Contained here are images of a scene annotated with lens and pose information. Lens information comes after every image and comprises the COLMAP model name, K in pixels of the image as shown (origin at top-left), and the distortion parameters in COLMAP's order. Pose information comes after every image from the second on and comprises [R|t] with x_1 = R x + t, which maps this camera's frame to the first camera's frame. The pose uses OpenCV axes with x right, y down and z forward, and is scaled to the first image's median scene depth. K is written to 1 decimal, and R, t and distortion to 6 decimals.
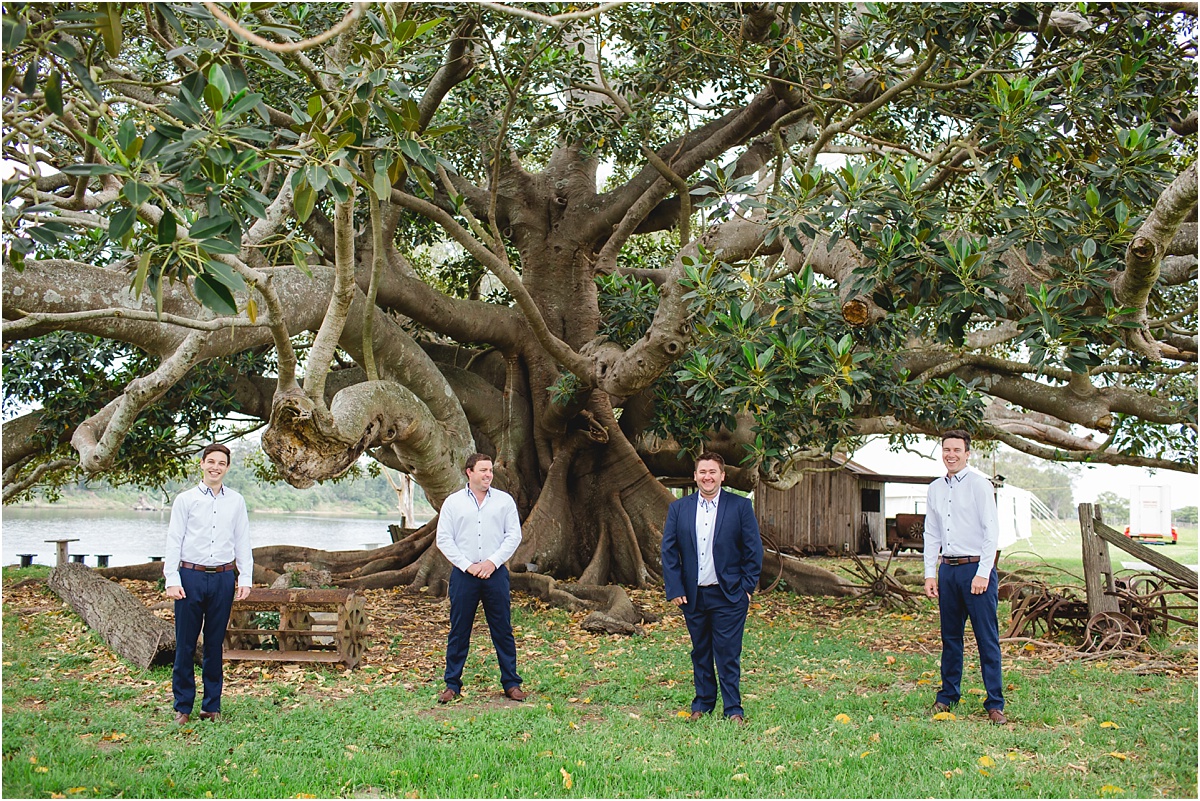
lens RADIAL K [[1151.0, 0, 600.0], [0, 1151.0, 400.5], [0, 0, 1]] dist [-0.098457, 0.131389]
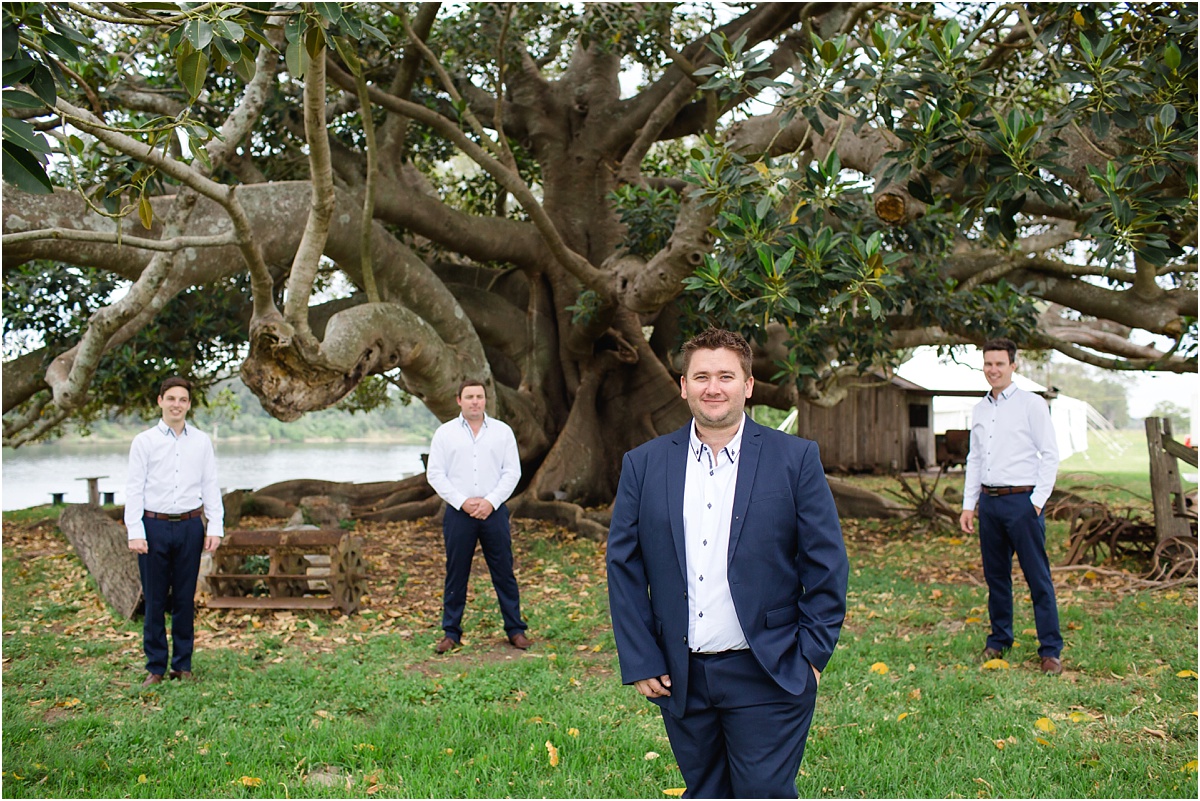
lens RADIAL K [[1151.0, 0, 600.0], [0, 1151.0, 400.5], [0, 0, 1]] dist [-0.098457, 0.131389]
pose [[0.998780, -0.025485, -0.042300, 0.025111], [0.028325, 0.997286, 0.067954, 0.003661], [0.040453, -0.069069, 0.996791, 0.079847]]
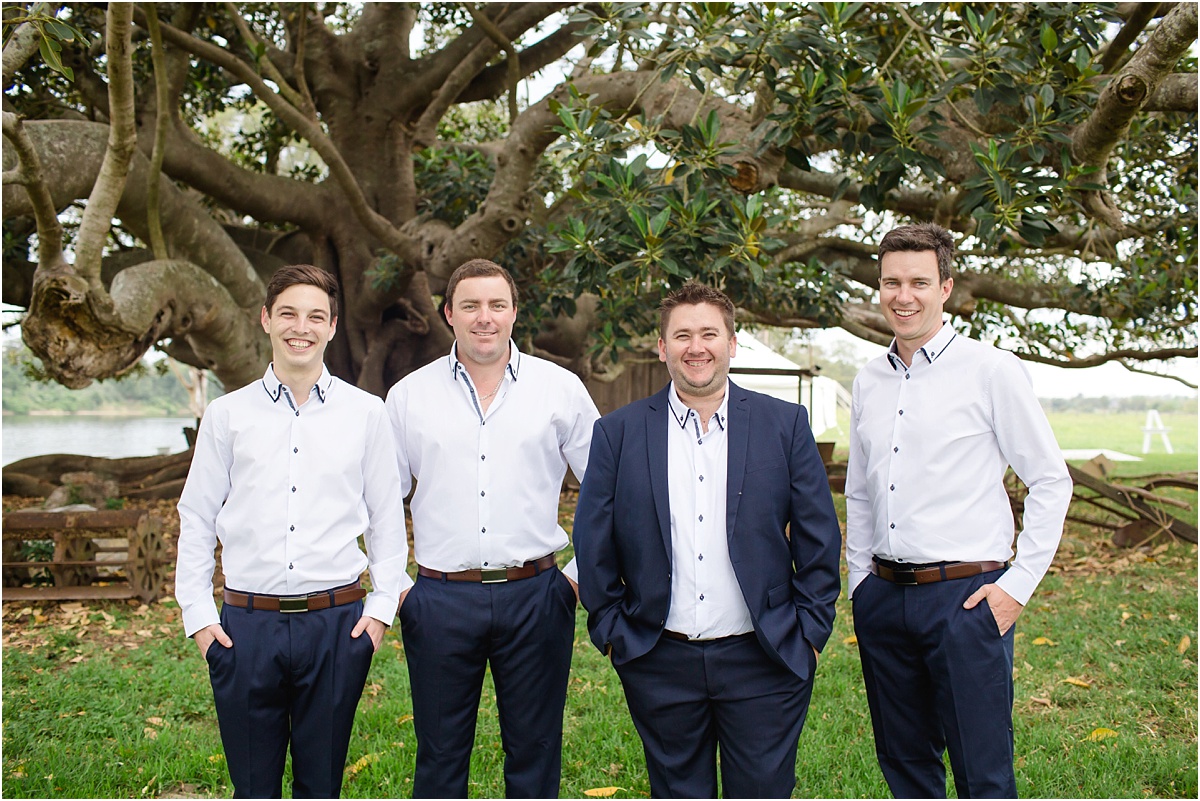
lens RADIAL K [[1151.0, 0, 600.0], [0, 1151.0, 400.5], [0, 0, 1]] dist [-0.098457, 0.131389]
pose [[0.984903, -0.016476, 0.172319, -0.027296], [0.000427, 0.995688, 0.092759, 0.008493], [-0.173105, -0.091285, 0.980664, 0.119333]]
